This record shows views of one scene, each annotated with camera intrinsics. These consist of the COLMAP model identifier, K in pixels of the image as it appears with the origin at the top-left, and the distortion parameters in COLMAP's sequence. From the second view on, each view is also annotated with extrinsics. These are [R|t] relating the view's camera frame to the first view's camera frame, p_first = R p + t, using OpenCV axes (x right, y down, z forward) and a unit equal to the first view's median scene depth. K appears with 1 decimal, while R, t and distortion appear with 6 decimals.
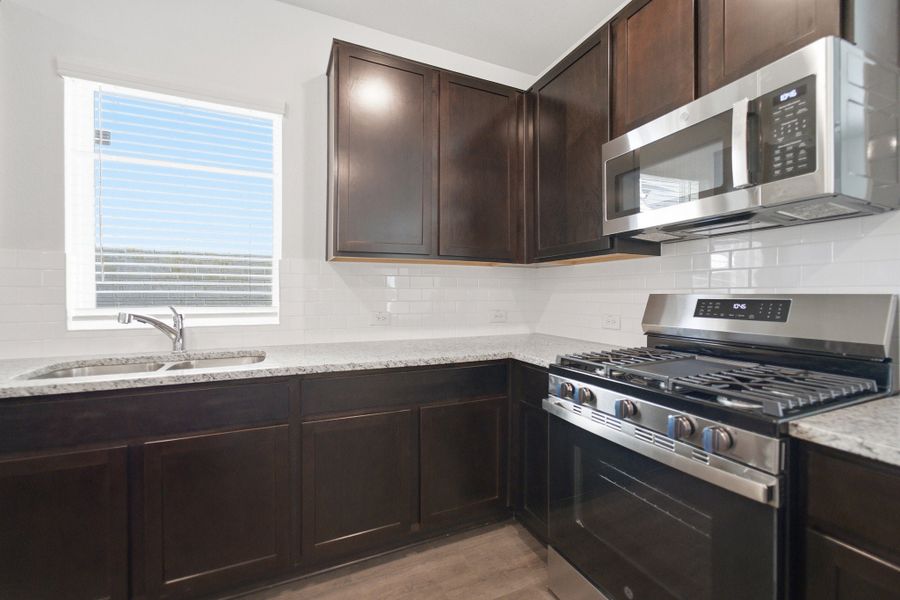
lens RADIAL K [[373.4, 0, 450.8], [0, 373.4, 296.6], [0, 0, 1]] dist [0.001185, 0.000213]
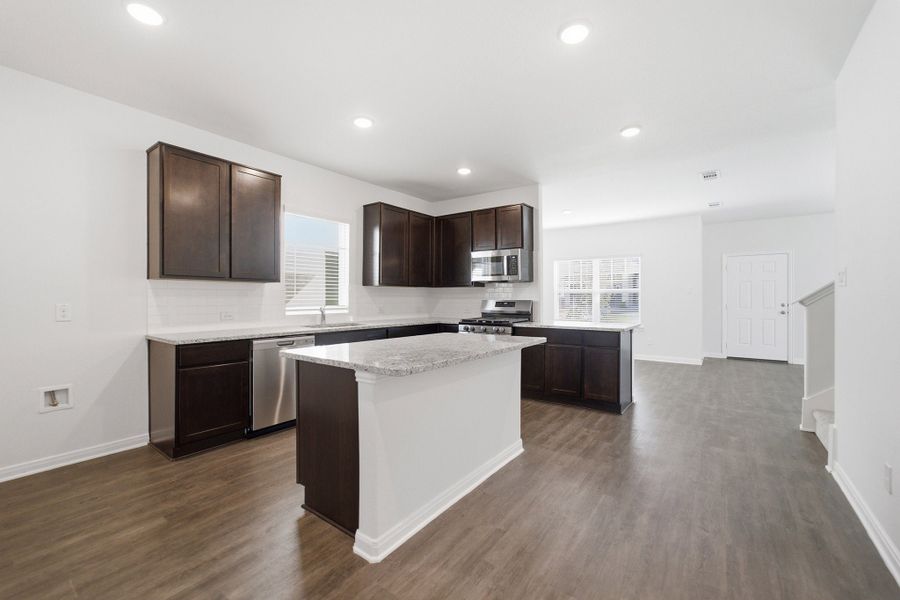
lens RADIAL K [[373.4, 0, 450.8], [0, 373.4, 296.6], [0, 0, 1]] dist [0.001185, 0.000213]
pose [[0.866320, 0.004585, 0.499469, -1.368628], [0.000365, 0.999952, -0.009814, -0.006429], [-0.499490, 0.008685, 0.866276, -1.719494]]
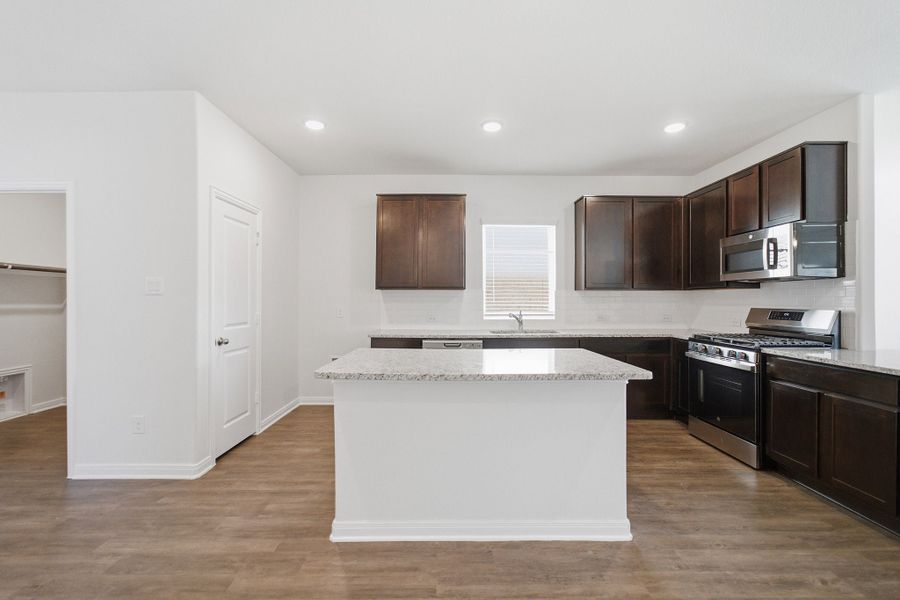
lens RADIAL K [[373.4, 0, 450.8], [0, 373.4, 296.6], [0, 0, 1]] dist [0.001185, 0.000213]
pose [[0.915700, -0.003305, -0.401850, -0.155200], [-0.001959, 0.999918, -0.012689, -0.044199], [0.401859, 0.012407, 0.915618, -1.656335]]
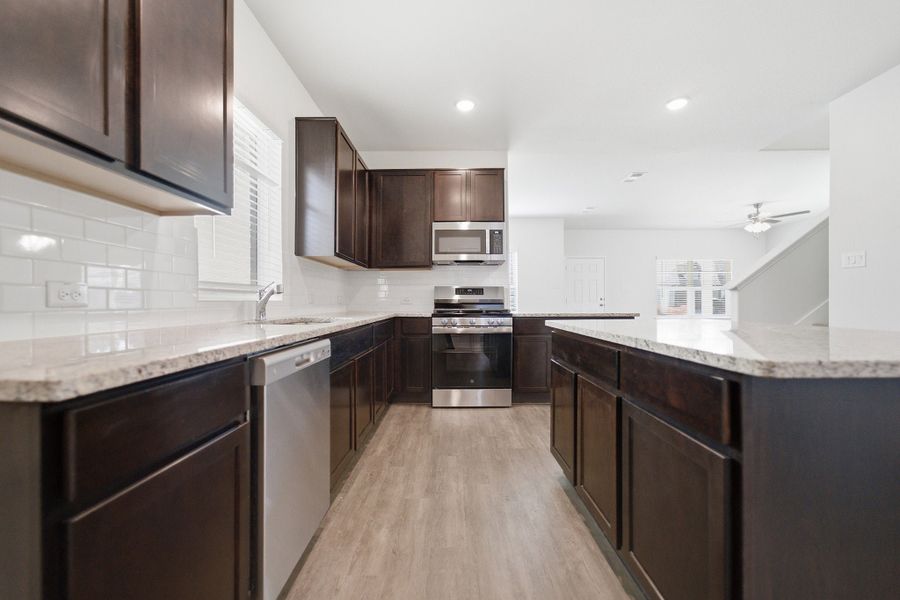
lens RADIAL K [[378.6, 0, 442.9], [0, 378.6, 300.1], [0, 0, 1]] dist [-0.000459, 0.000168]
pose [[0.431451, 0.003875, 0.902128, -1.796354], [0.002354, 0.999983, -0.005421, 0.104244], [-0.902133, 0.004462, 0.431434, -0.098063]]
